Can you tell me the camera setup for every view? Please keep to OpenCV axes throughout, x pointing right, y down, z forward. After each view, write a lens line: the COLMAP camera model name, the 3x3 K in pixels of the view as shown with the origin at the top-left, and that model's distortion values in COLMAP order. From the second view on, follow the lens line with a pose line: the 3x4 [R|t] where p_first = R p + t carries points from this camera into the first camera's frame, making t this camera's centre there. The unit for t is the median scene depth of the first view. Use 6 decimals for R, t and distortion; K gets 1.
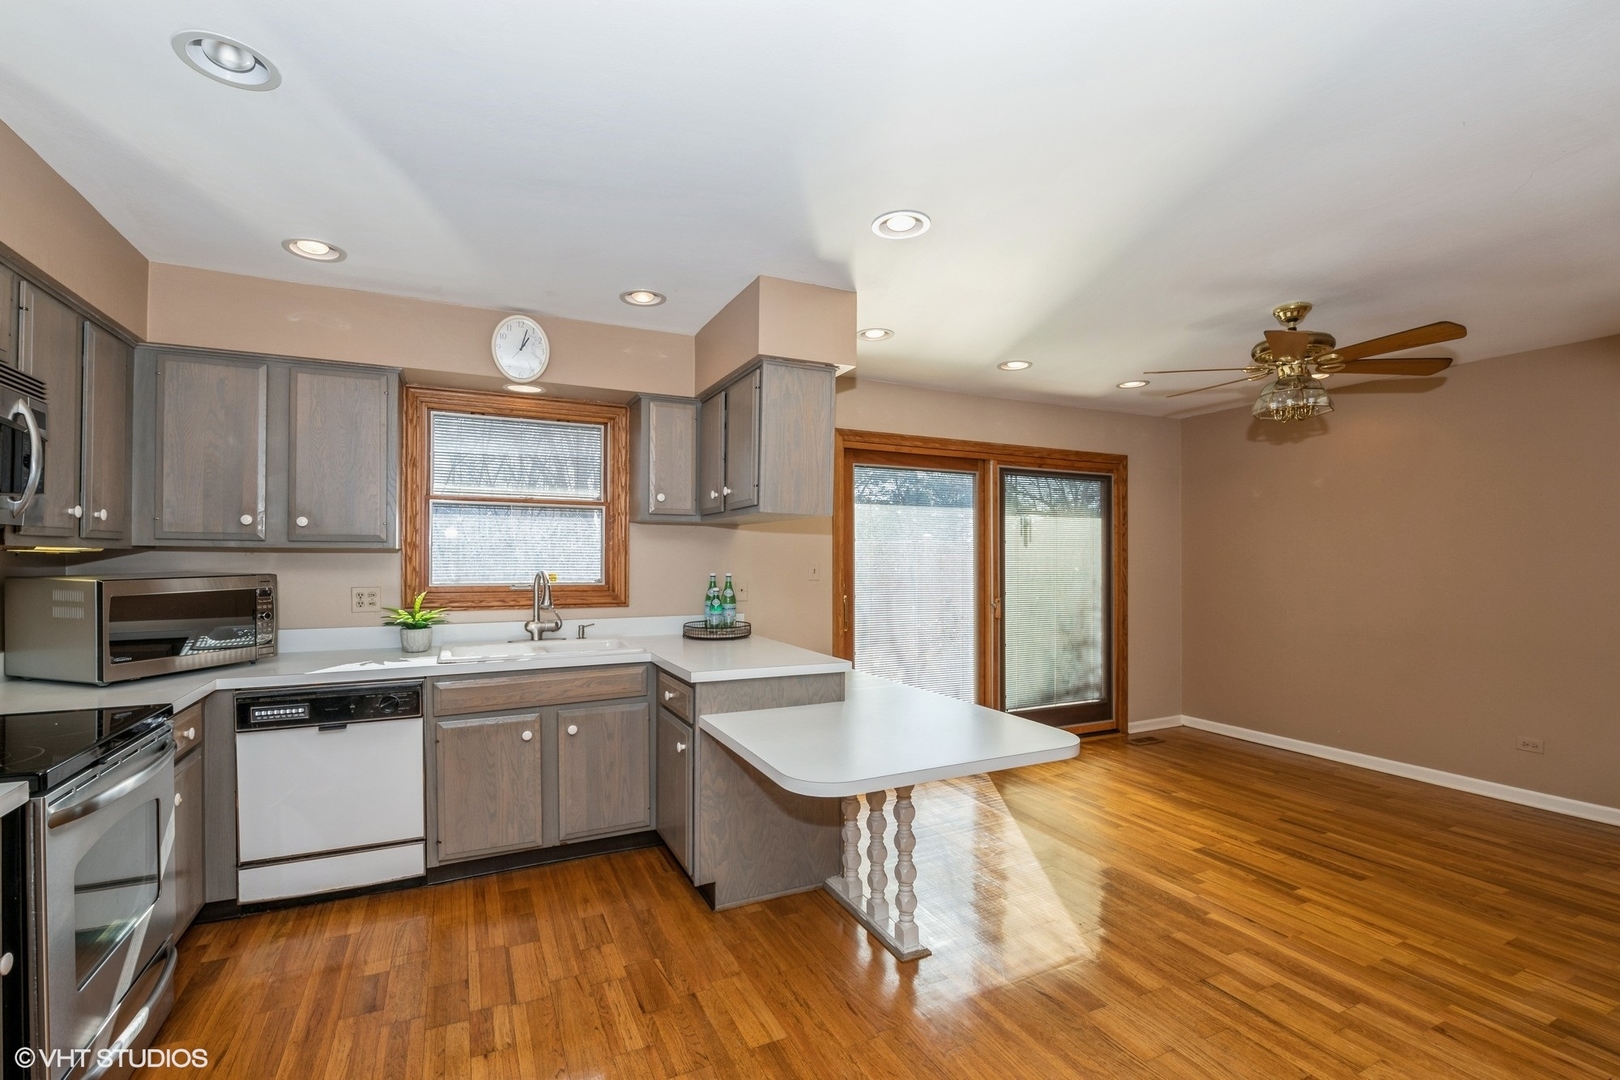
lens RADIAL K [[726.6, 0, 794.7], [0, 726.6, 553.8], [0, 0, 1]] dist [-0.016293, -0.001484]
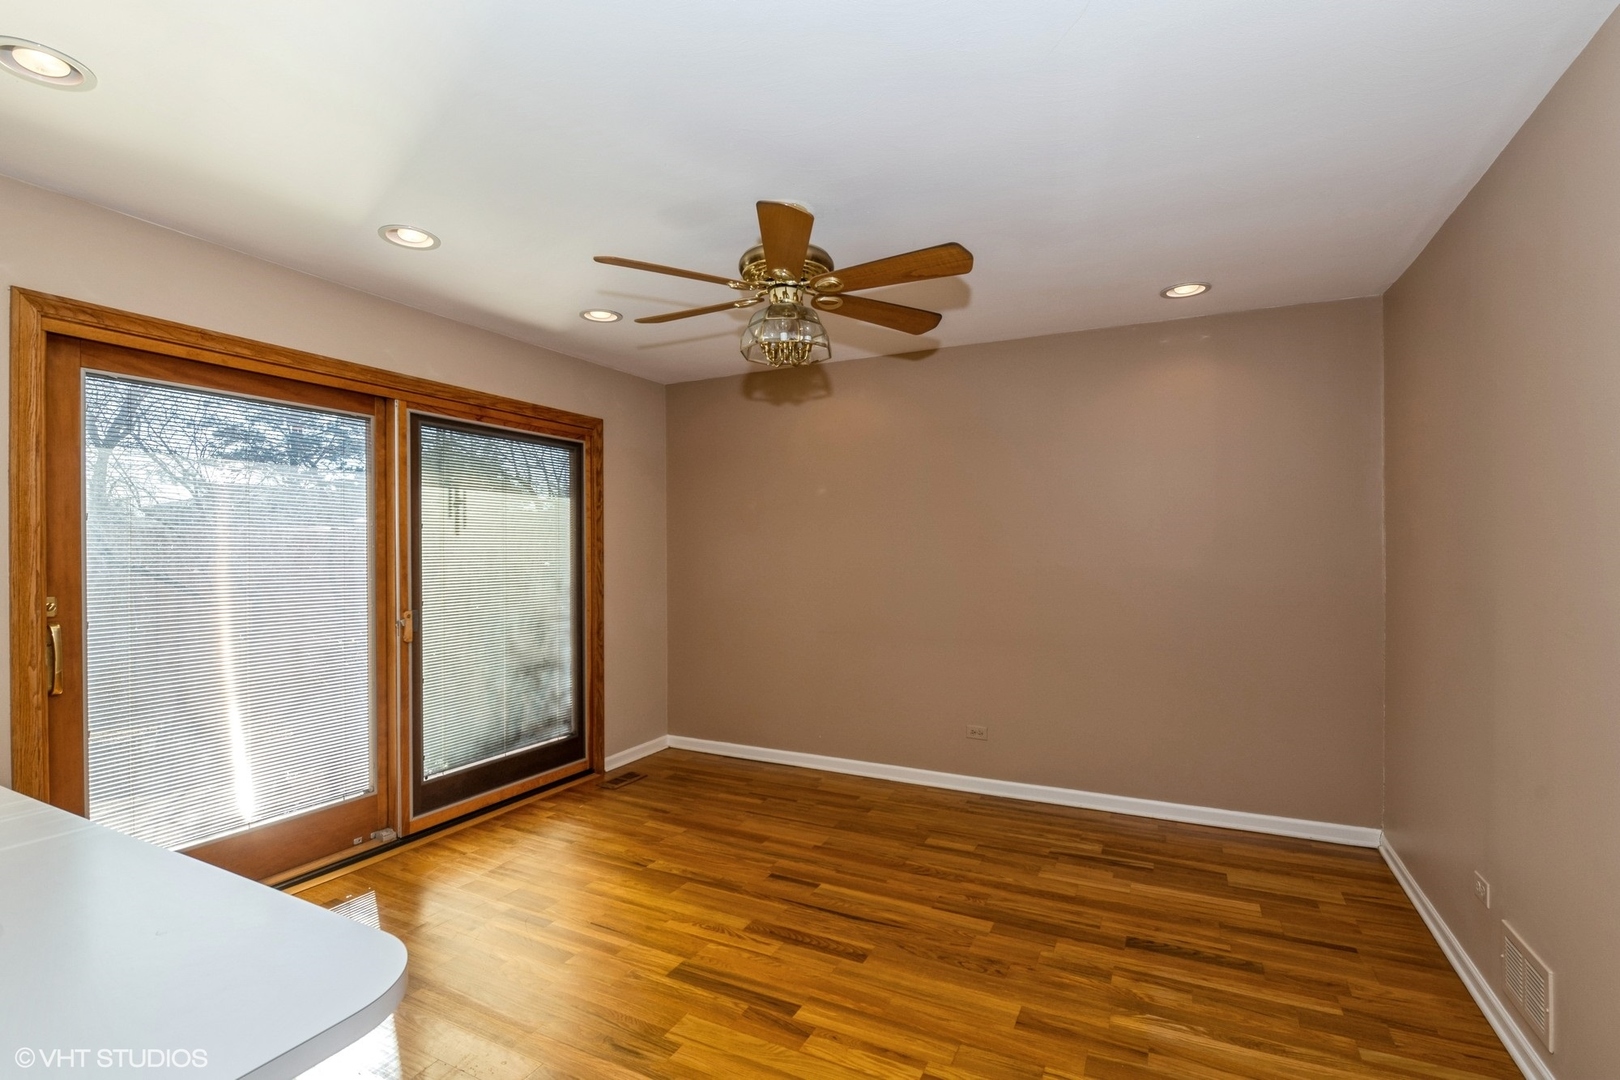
lens RADIAL K [[726.6, 0, 807.5], [0, 726.6, 546.4], [0, 0, 1]] dist [-0.016293, -0.001484]
pose [[0.789449, -0.000462, 0.613816, 0.185443], [0.000991, 0.999999, -0.000522, 0.003473], [-0.613816, 0.001020, 0.789449, 0.294979]]
